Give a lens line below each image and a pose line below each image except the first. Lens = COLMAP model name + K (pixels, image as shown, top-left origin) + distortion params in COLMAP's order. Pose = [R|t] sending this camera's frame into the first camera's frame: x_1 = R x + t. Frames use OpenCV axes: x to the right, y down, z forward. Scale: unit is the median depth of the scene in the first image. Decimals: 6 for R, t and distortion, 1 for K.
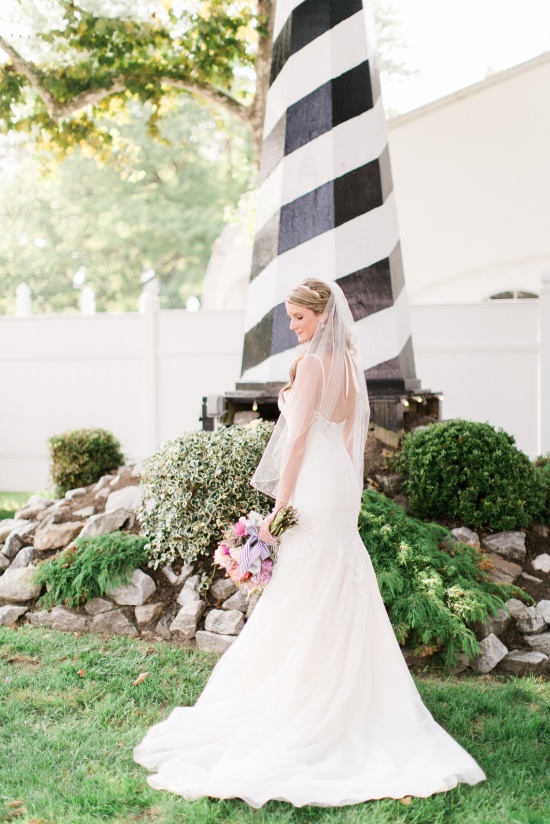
lens RADIAL K [[1261.5, 0, 275.0], [0, 1261.5, 412.0], [0, 0, 1]] dist [0.009511, 0.002611]
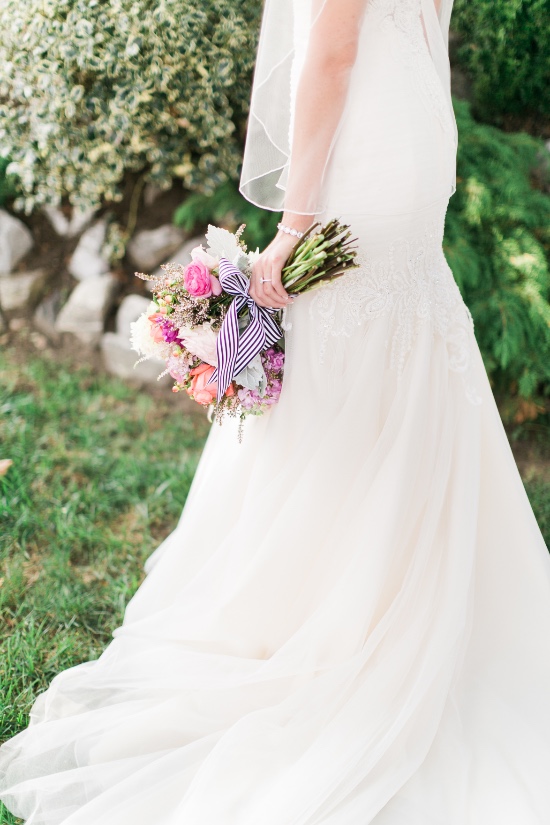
lens RADIAL K [[1222.6, 0, 276.4], [0, 1222.6, 415.6], [0, 0, 1]] dist [0.001480, 0.046427]
pose [[0.998593, -0.007216, 0.052540, -0.012440], [-0.015174, 0.910410, 0.413429, -0.020810], [-0.050816, -0.413645, 0.909019, 0.439667]]
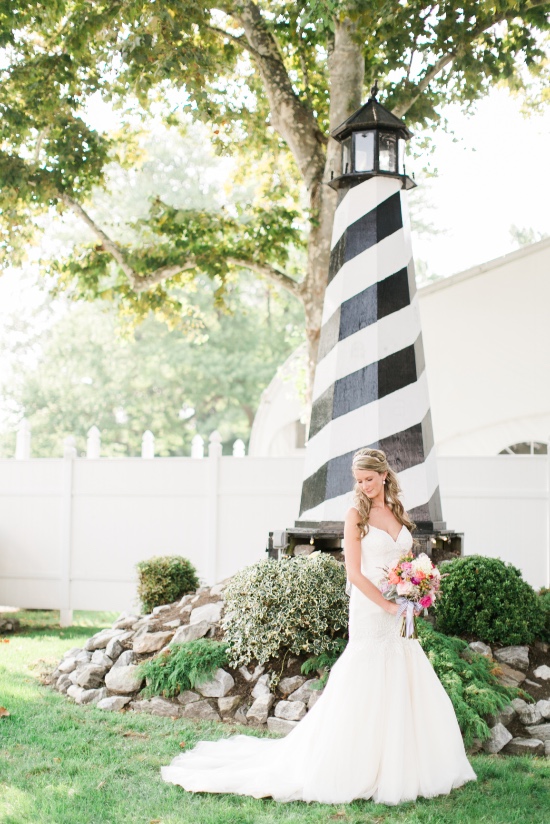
lens RADIAL K [[1254.4, 0, 276.8], [0, 1254.4, 408.5], [0, 0, 1]] dist [0.009301, 0.004681]
pose [[0.999557, 0.021570, -0.020507, -0.031144], [-0.023678, 0.993782, -0.108796, 0.001359], [0.018033, 0.109234, 0.993853, -0.267682]]
